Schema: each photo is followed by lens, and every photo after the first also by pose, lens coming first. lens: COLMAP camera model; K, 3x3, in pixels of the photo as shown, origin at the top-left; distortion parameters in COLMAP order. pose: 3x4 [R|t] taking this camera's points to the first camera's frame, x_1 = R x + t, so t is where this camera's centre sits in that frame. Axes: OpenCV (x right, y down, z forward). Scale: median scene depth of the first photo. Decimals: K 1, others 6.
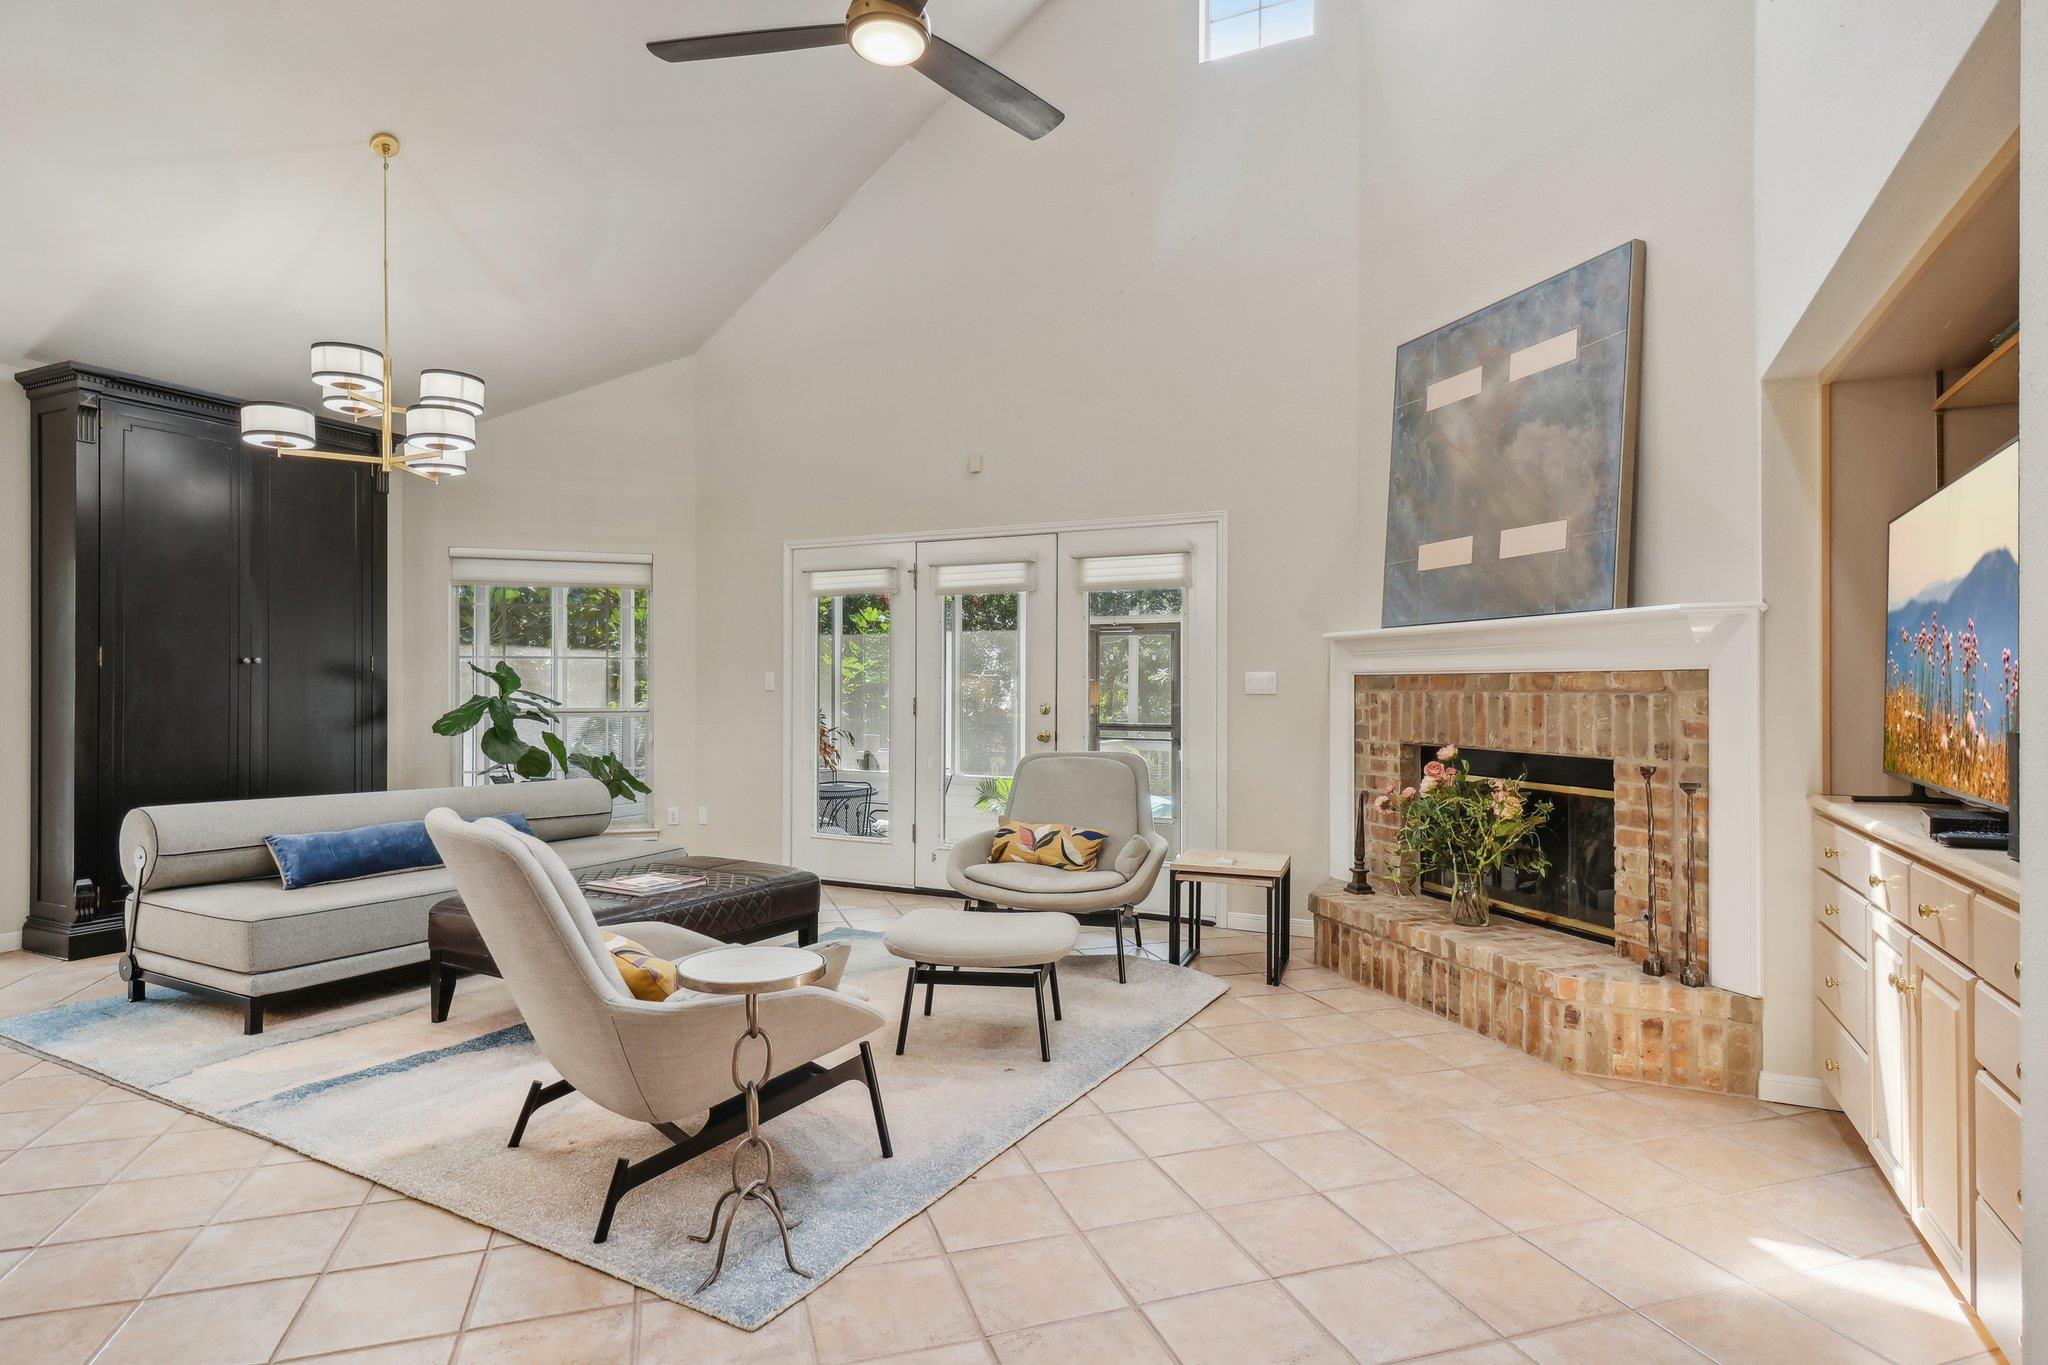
lens RADIAL K [[1079.9, 0, 1024.5], [0, 1079.9, 690.8], [0, 0, 1]] dist [0.003388, 0.000331]
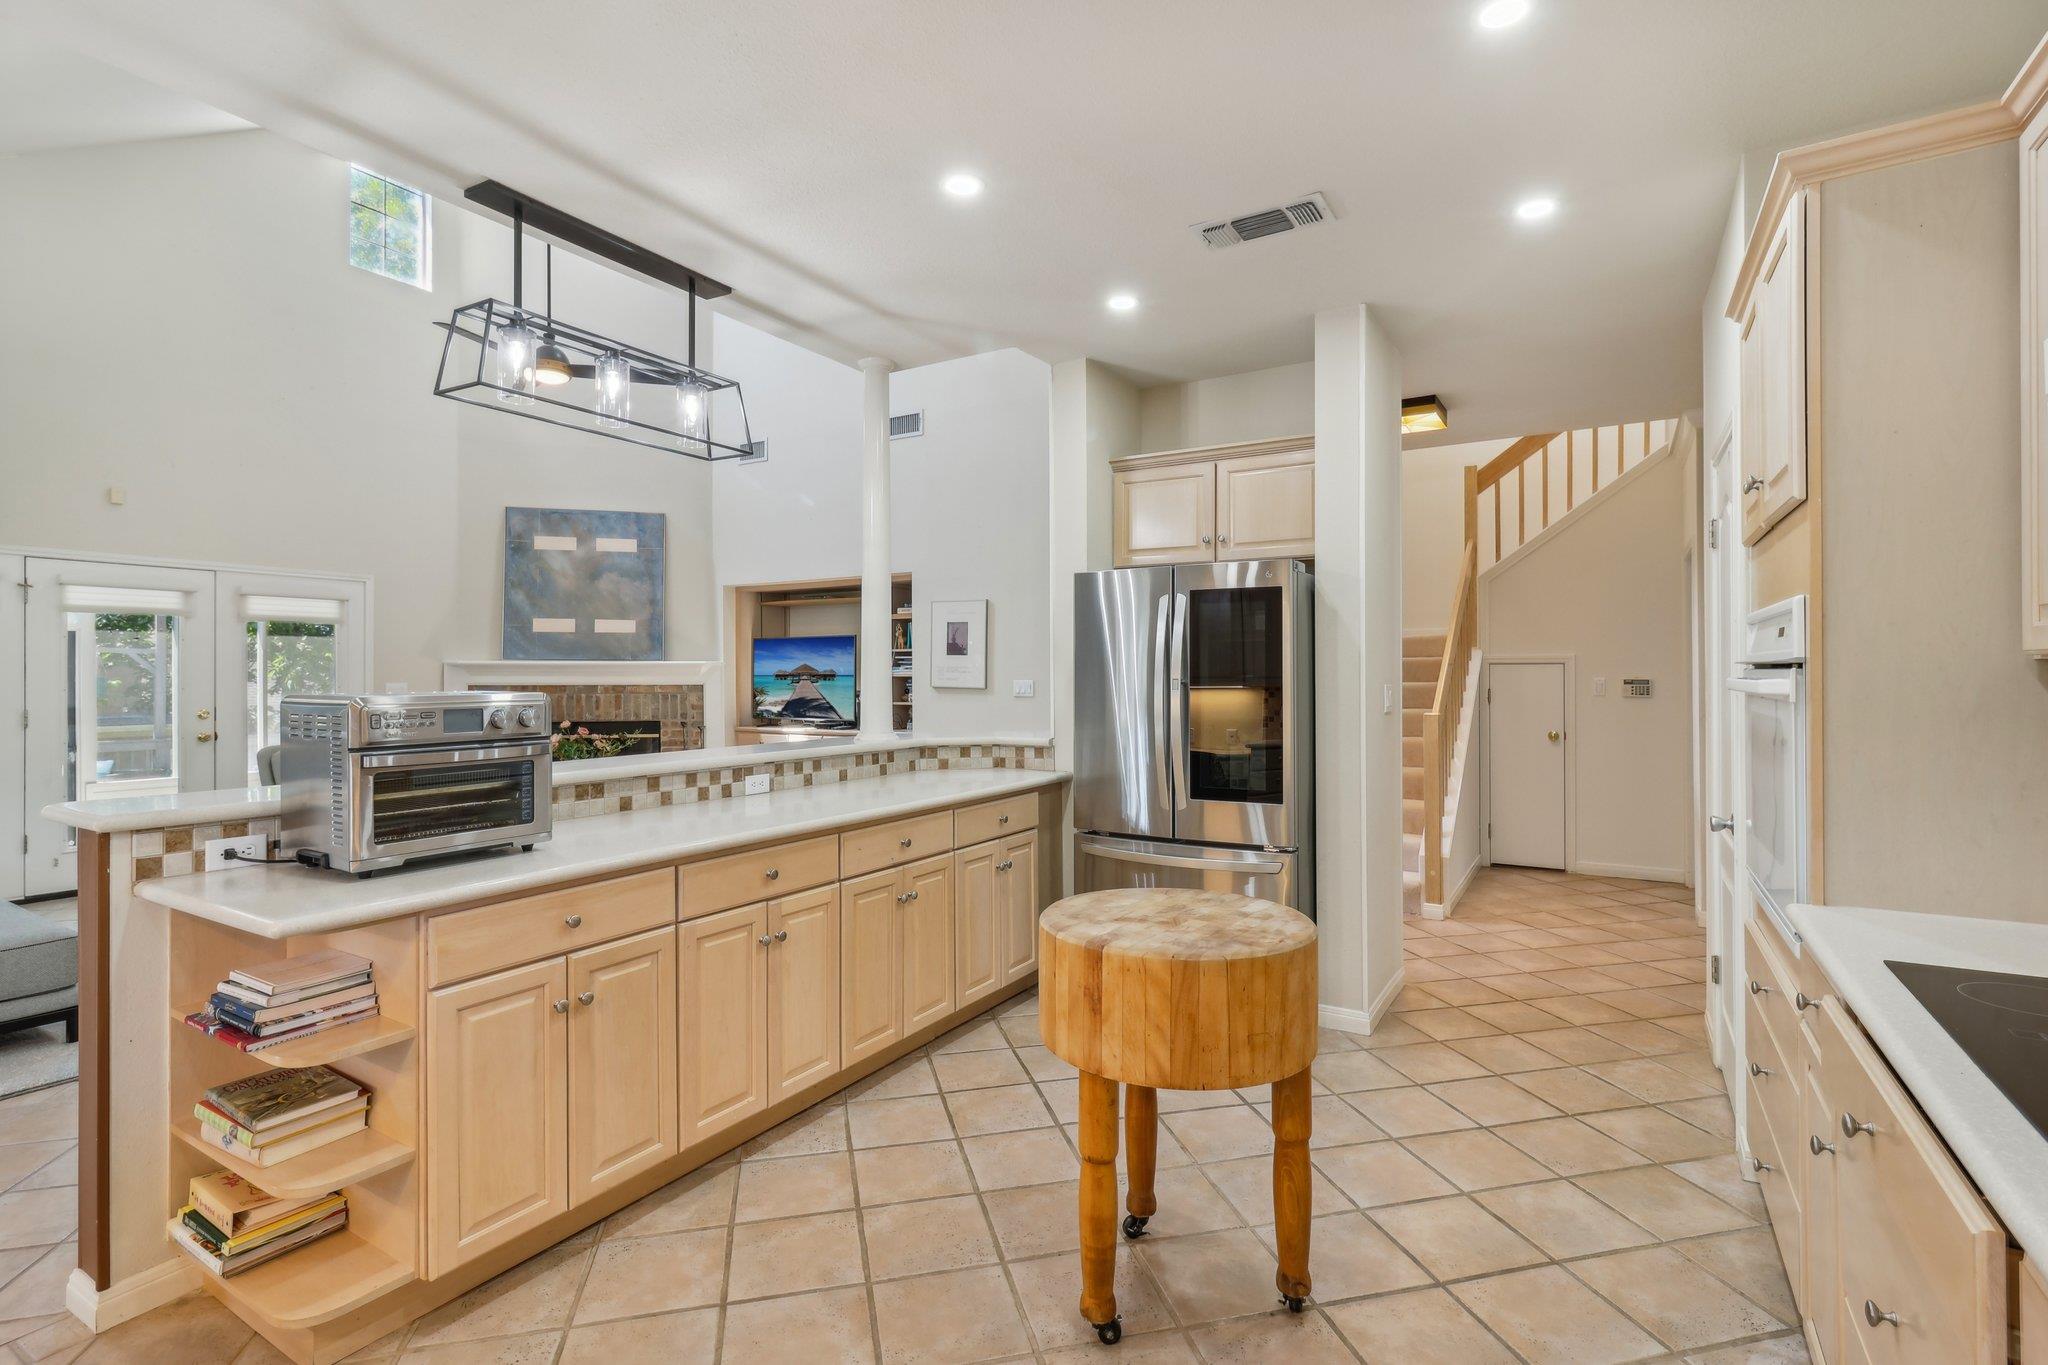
lens RADIAL K [[967.4, 0, 1023.2], [0, 967.4, 677.6], [0, 0, 1]] dist [0.002870, 0.000519]
pose [[0.077265, -0.003358, 0.997005, -1.403372], [0.005692, 0.999980, 0.002927, -0.032019], [-0.996994, 0.005449, 0.077282, -0.002940]]
